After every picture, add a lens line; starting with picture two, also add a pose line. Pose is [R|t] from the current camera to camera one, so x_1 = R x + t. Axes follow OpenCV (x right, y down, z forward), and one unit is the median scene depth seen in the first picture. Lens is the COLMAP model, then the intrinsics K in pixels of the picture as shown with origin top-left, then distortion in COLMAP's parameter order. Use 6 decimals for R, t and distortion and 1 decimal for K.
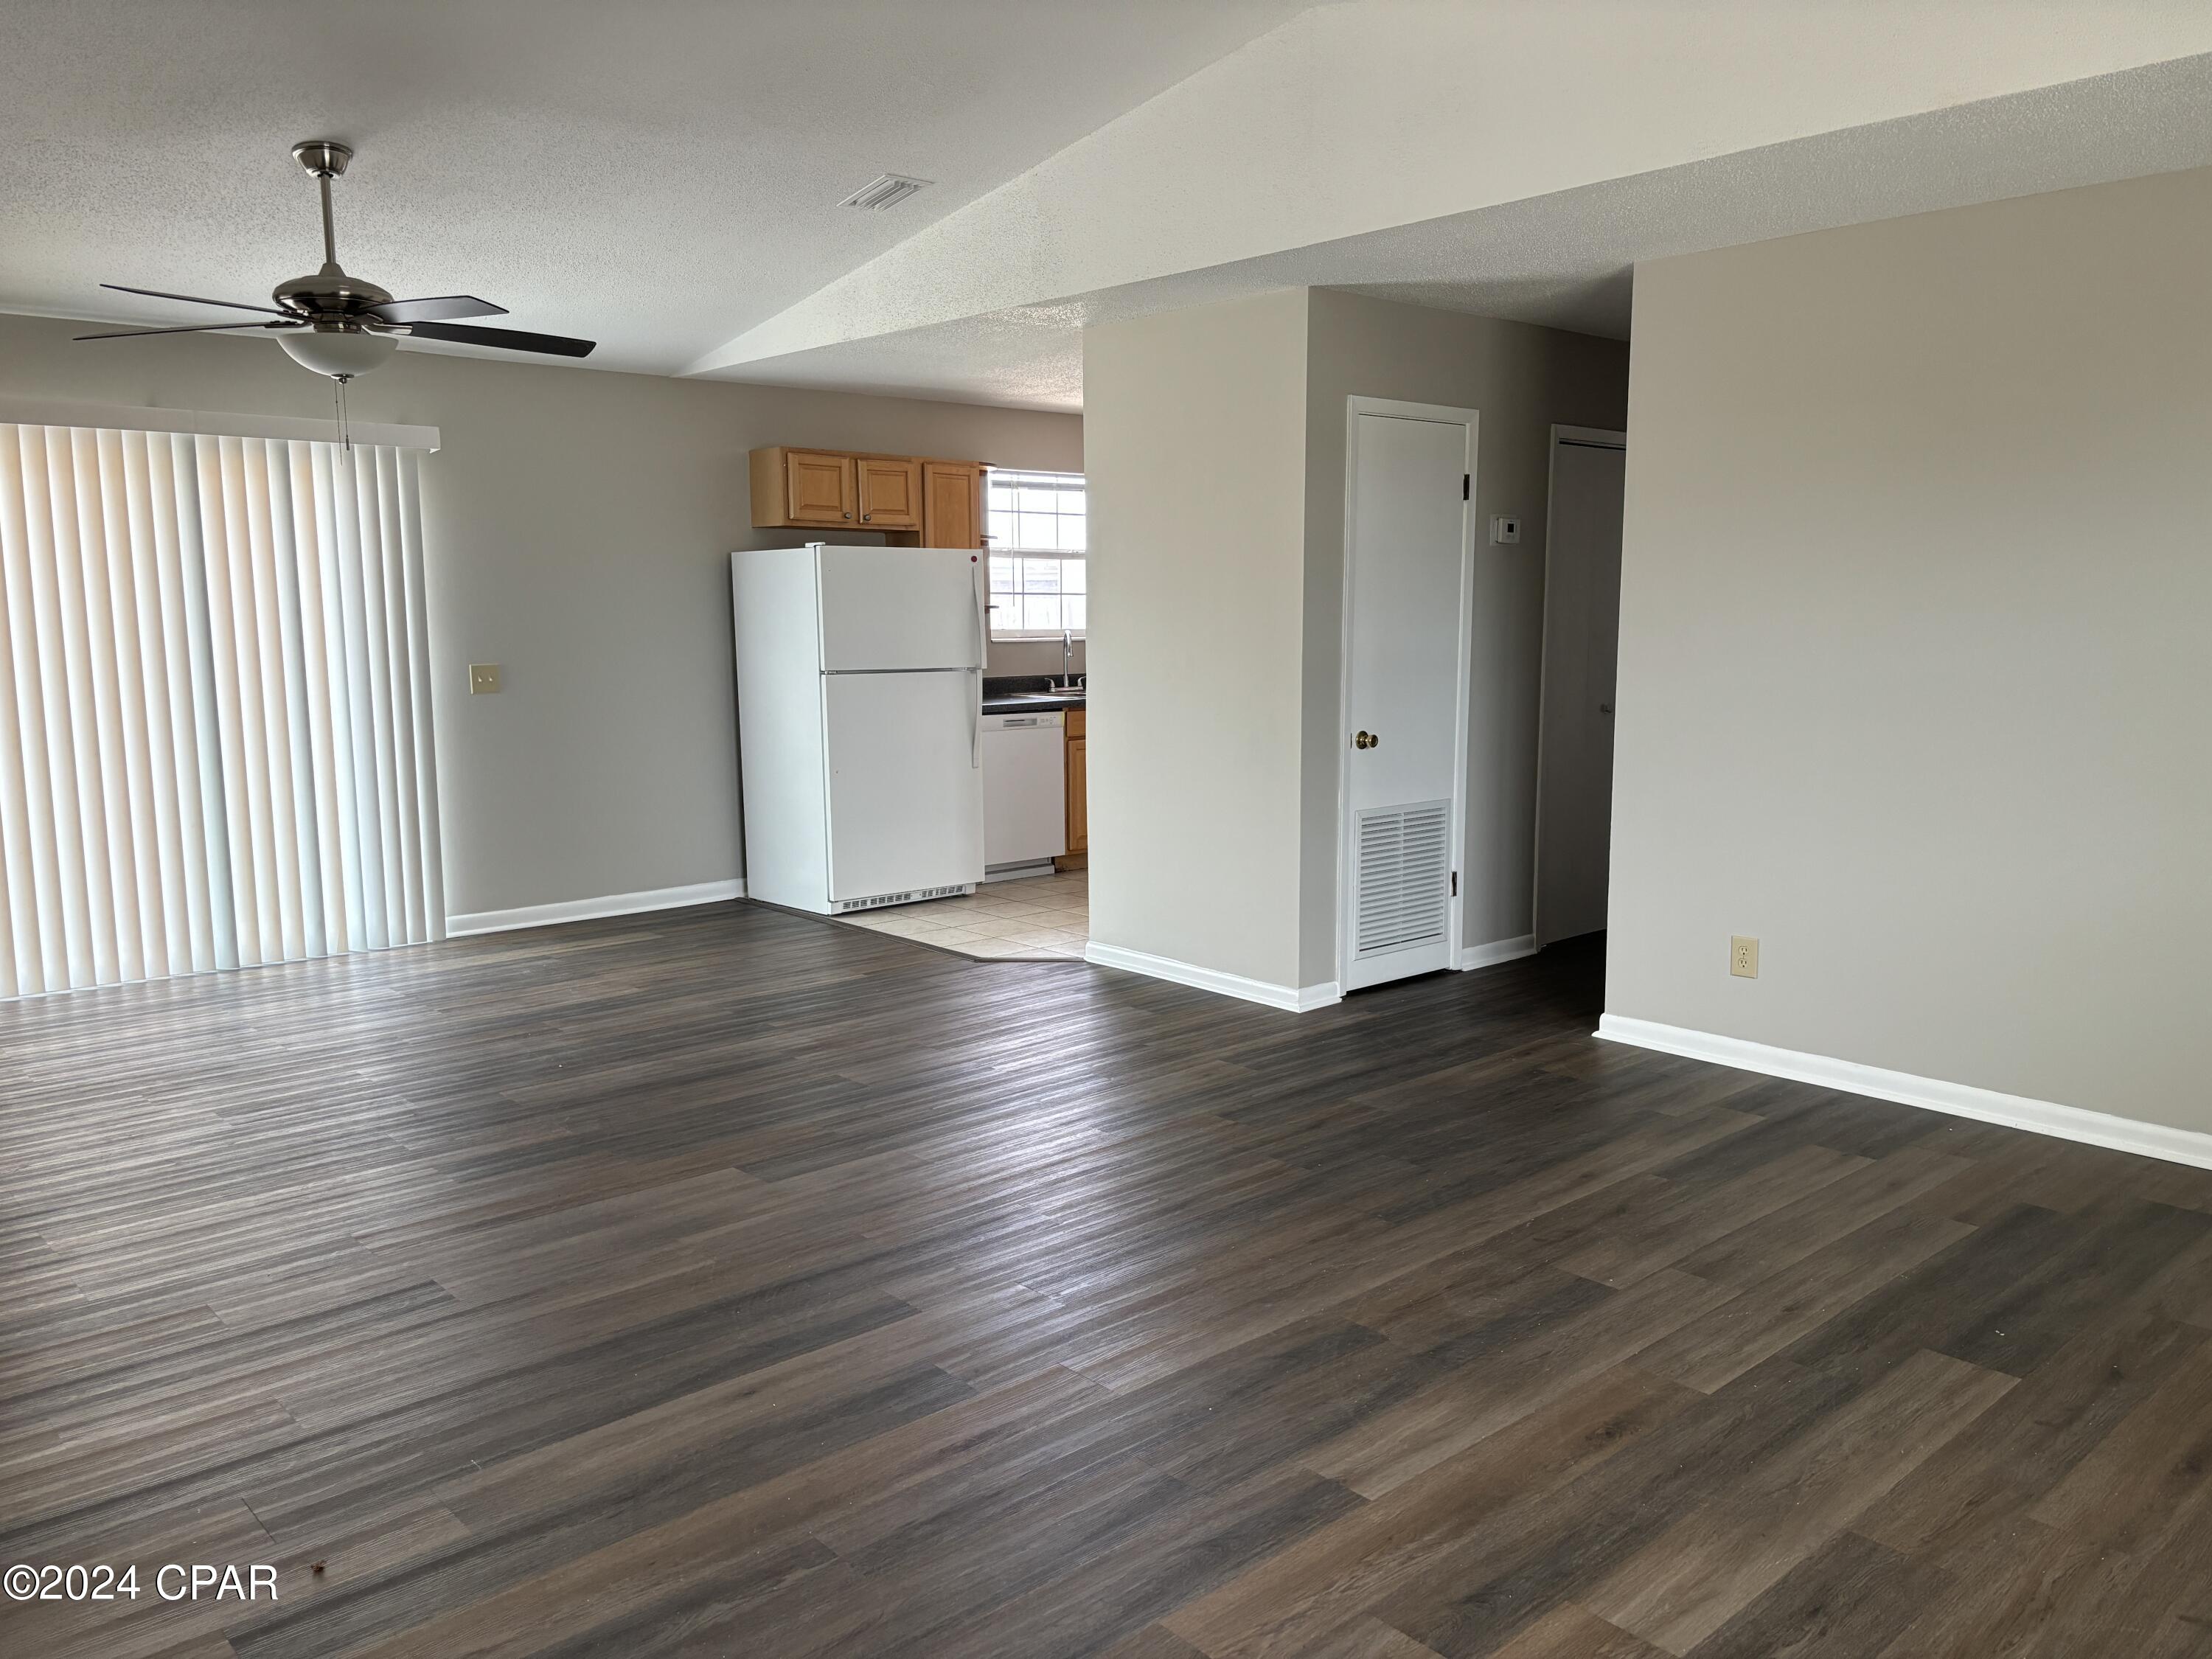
lens RADIAL K [[1682.5, 0, 1125.5], [0, 1682.5, 846.0], [0, 0, 1]] dist [-0.011474, 0.017747]
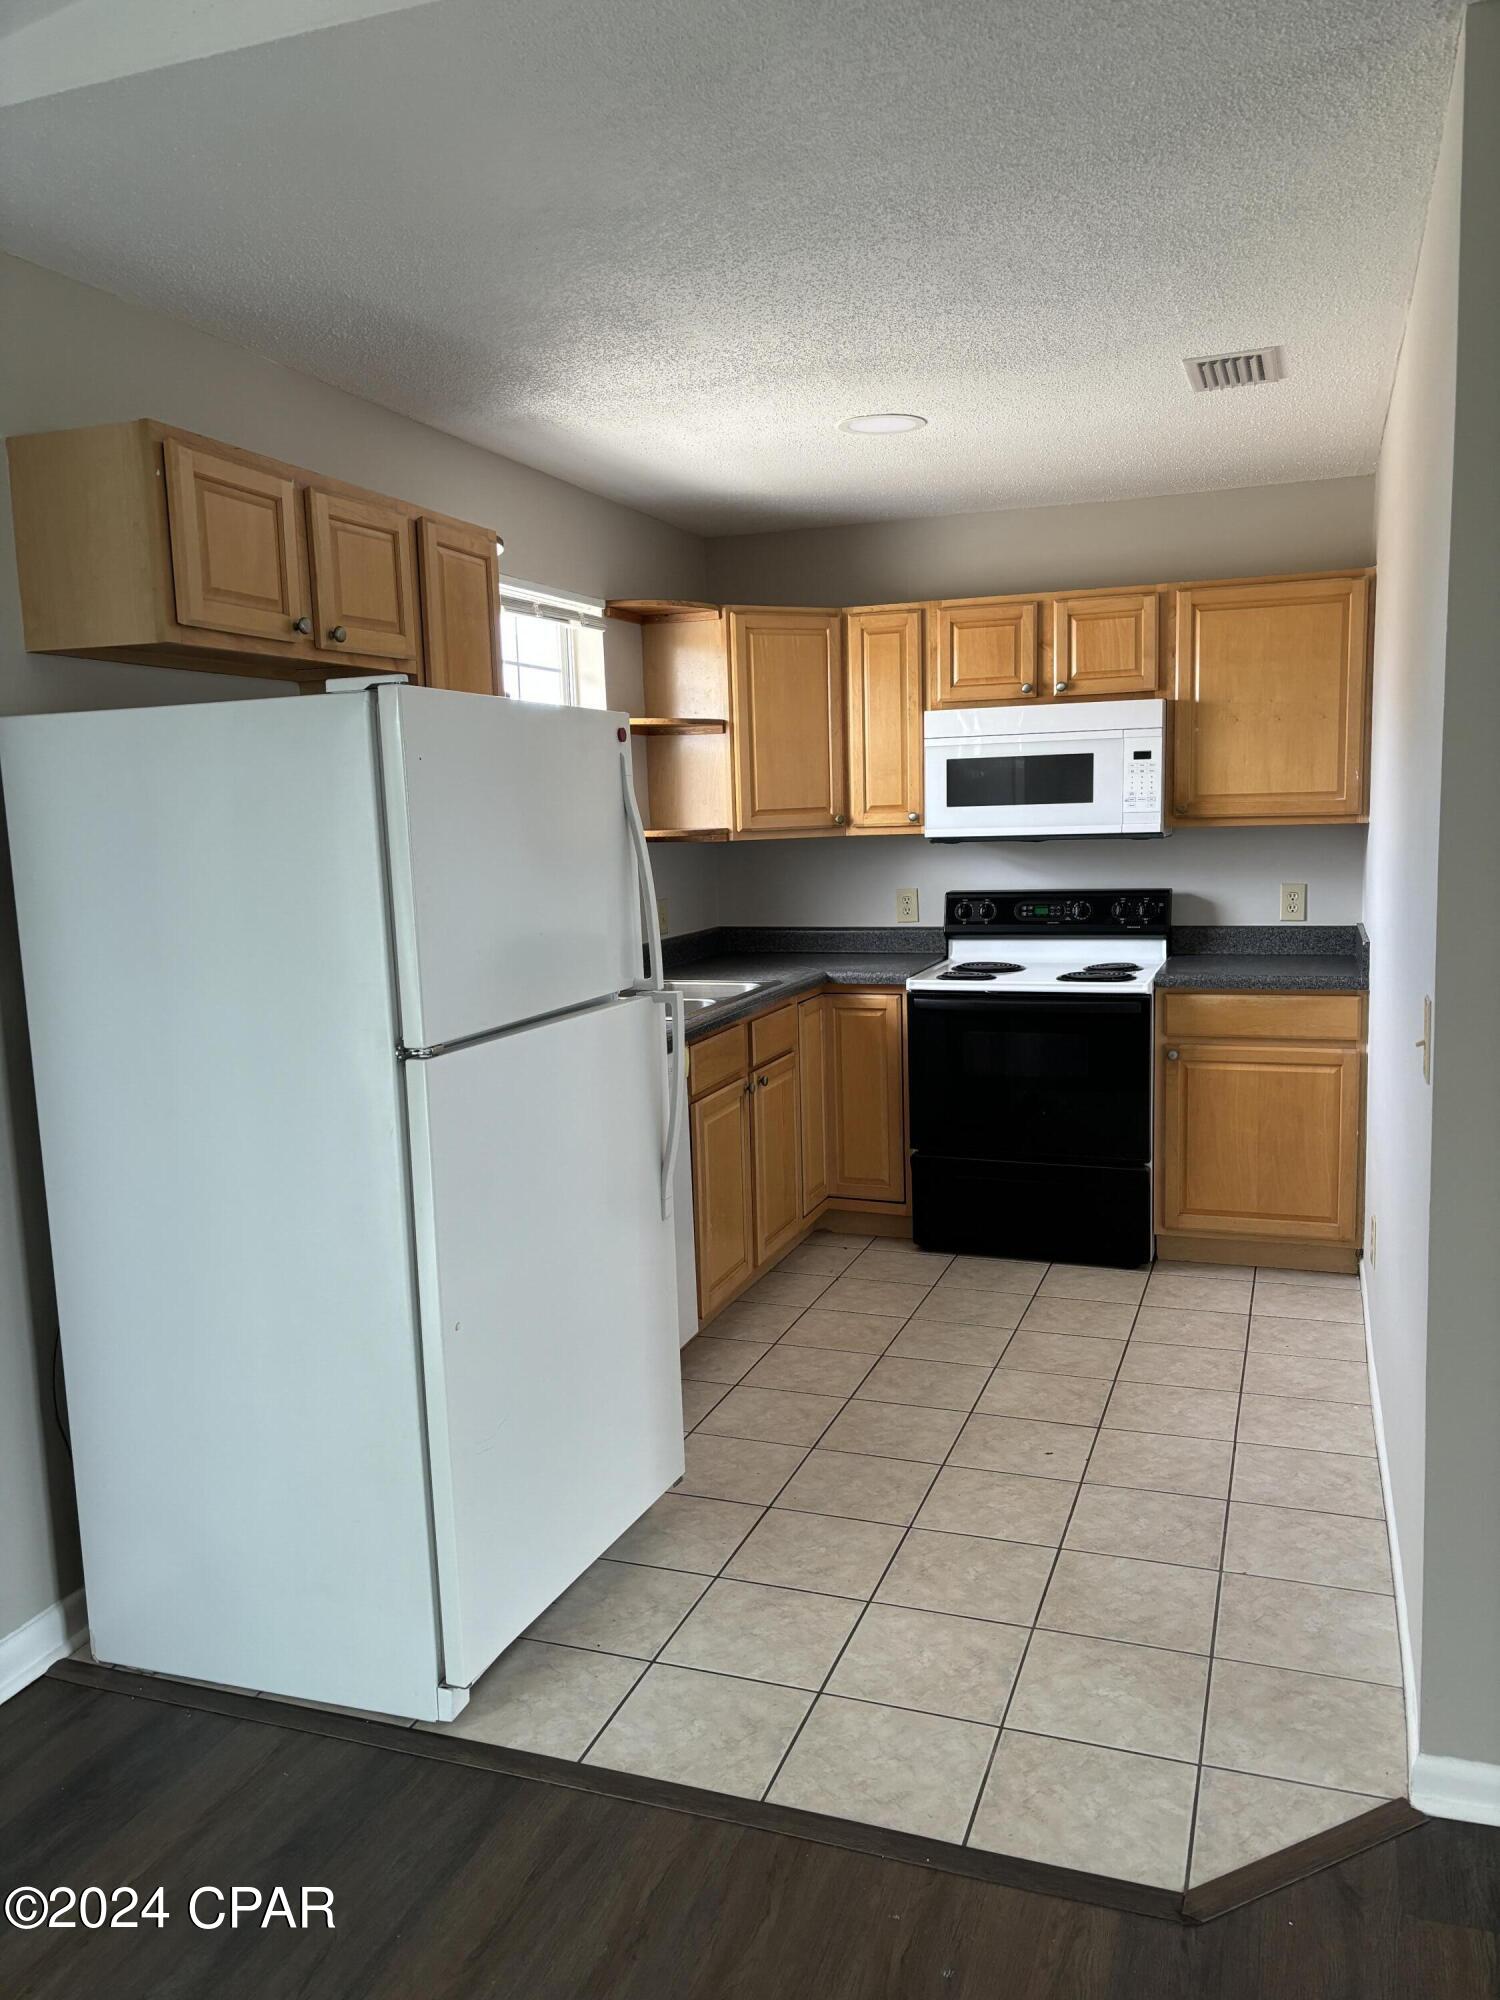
lens RADIAL K [[1521.3, 0, 753.7], [0, 1521.3, 999.3], [0, 0, 1]] dist [-0.011474, 0.017747]
pose [[0.885786, -0.083953, 0.456438, -0.215190], [0.093806, 0.995590, 0.001074, -0.090368], [-0.454515, 0.041865, 0.889755, 0.576419]]
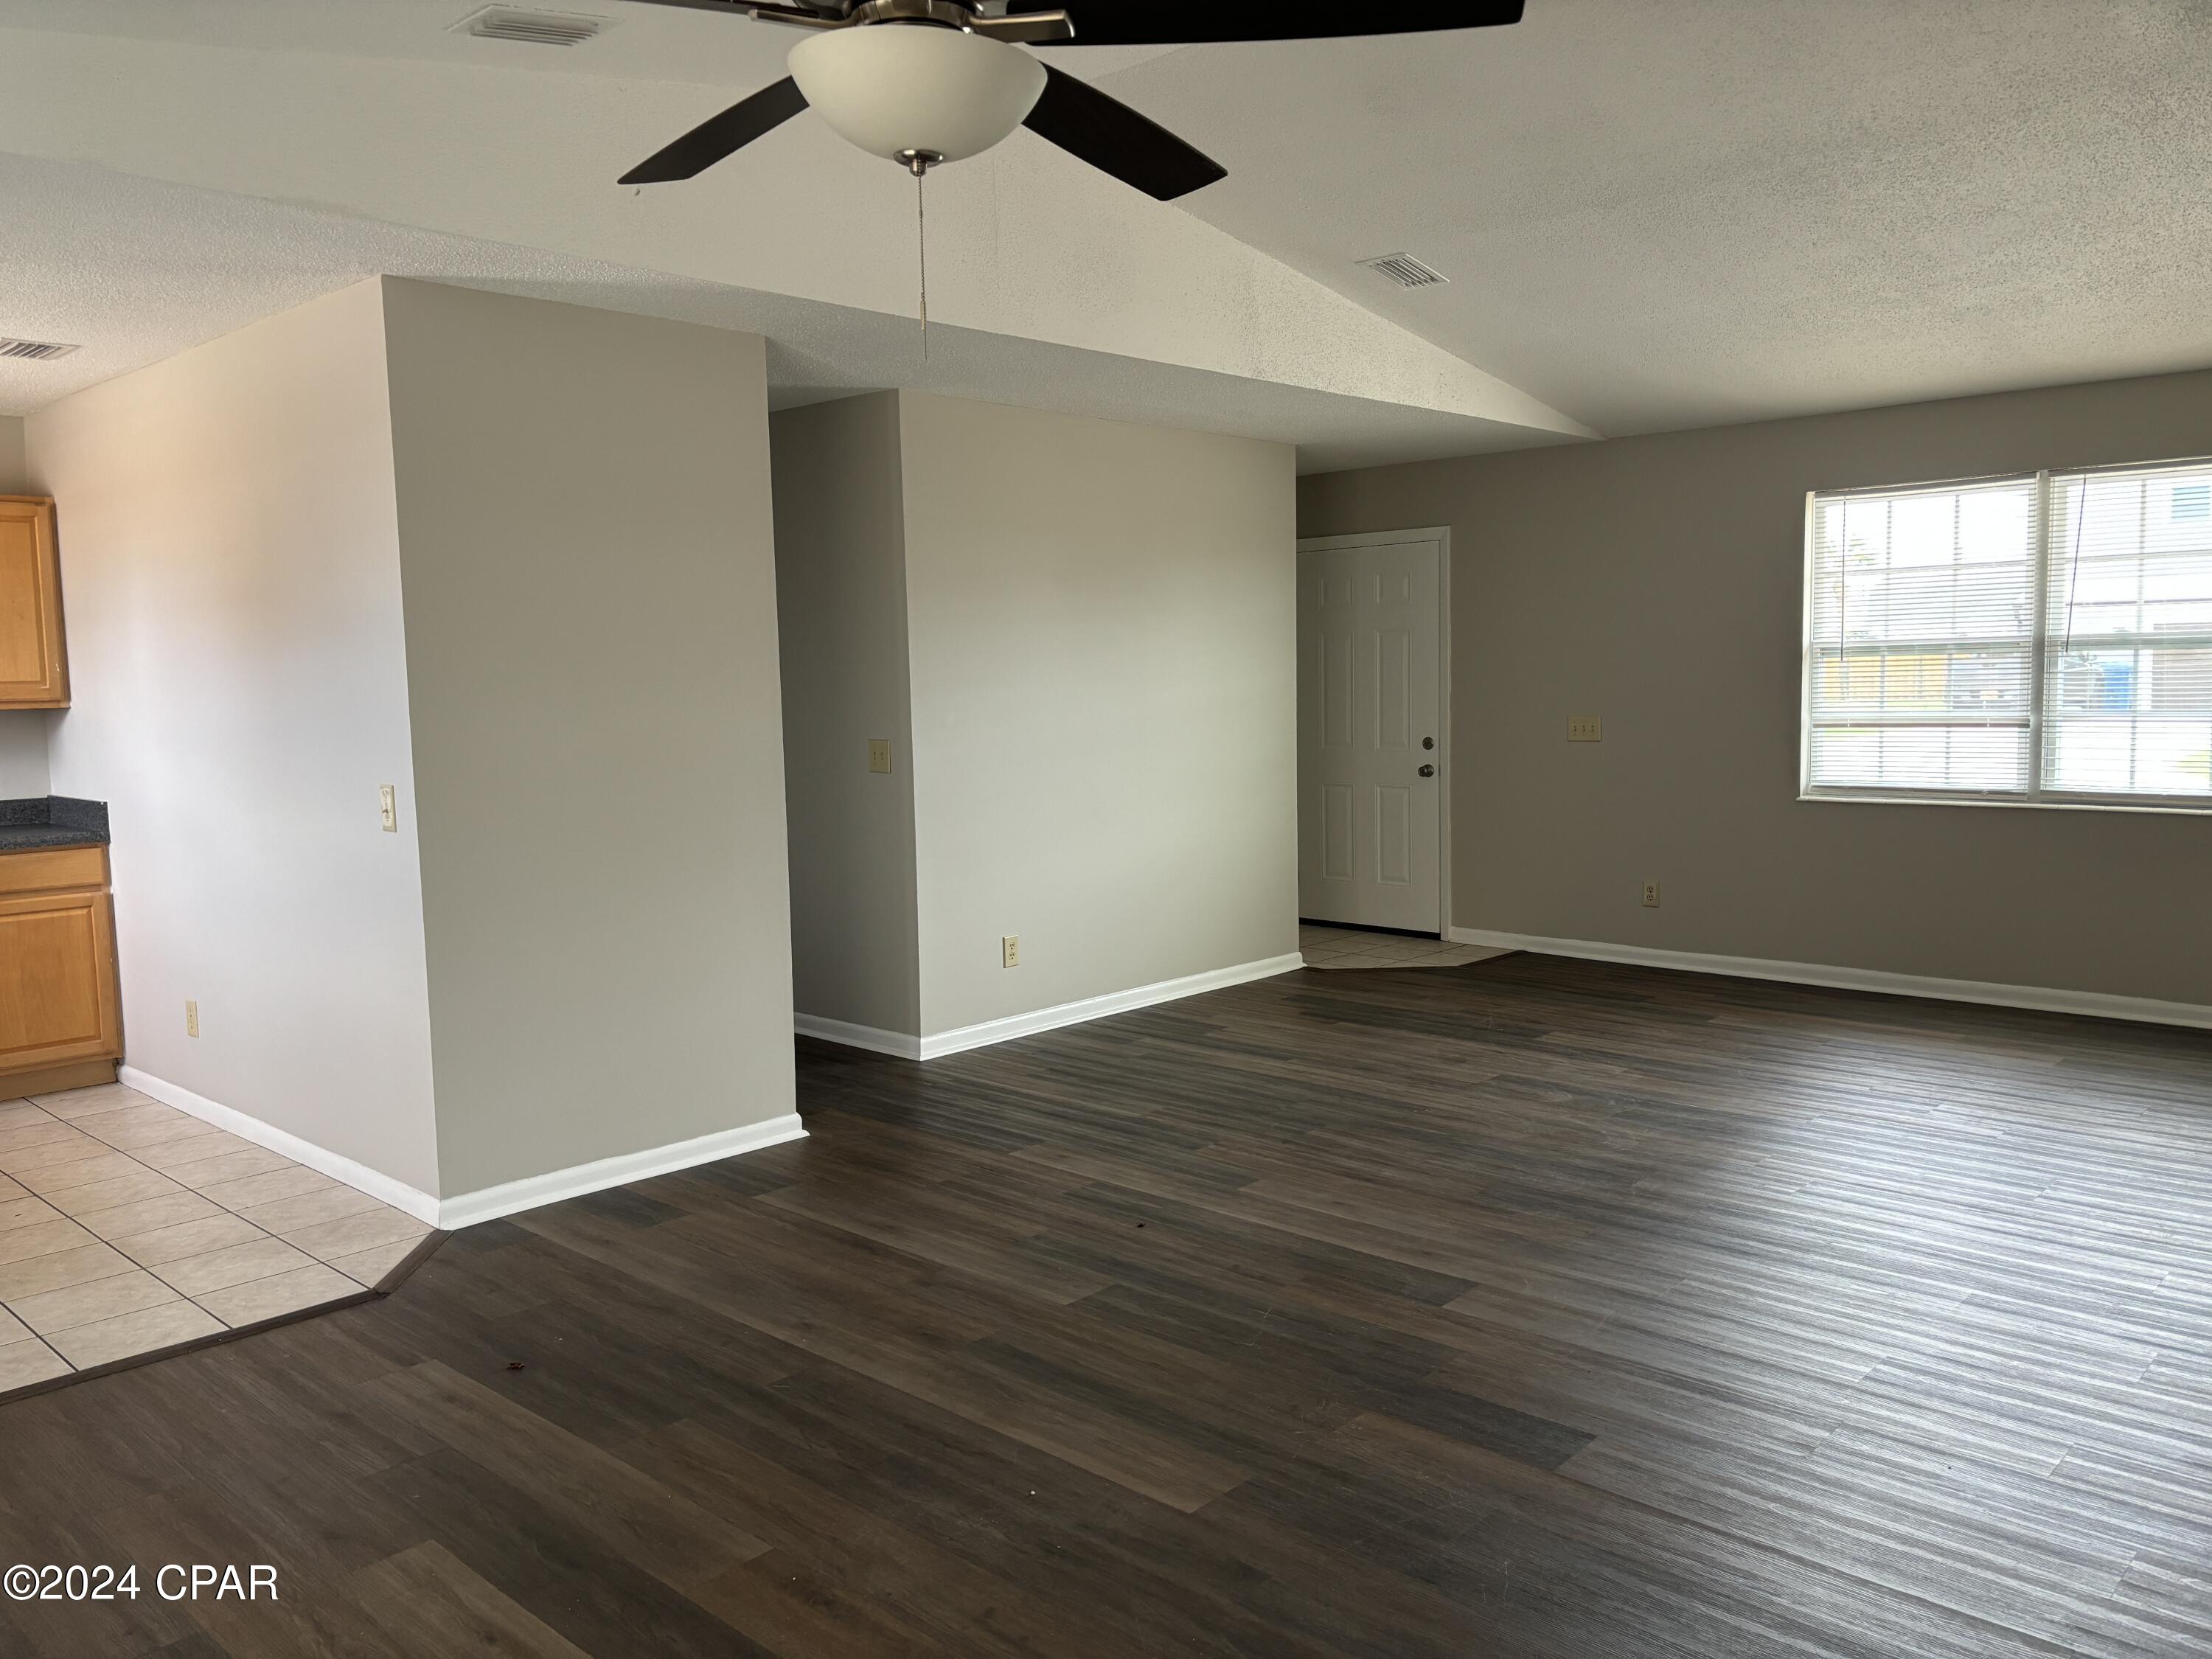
lens RADIAL K [[1682.5, 0, 1117.7], [0, 1682.5, 837.5], [0, 0, 1]] dist [-0.011474, 0.017747]
pose [[-0.071247, -0.106570, 0.991749, -0.513831], [0.164648, 0.979380, 0.117070, -0.087697], [-0.983776, 0.171631, -0.052232, 0.562652]]
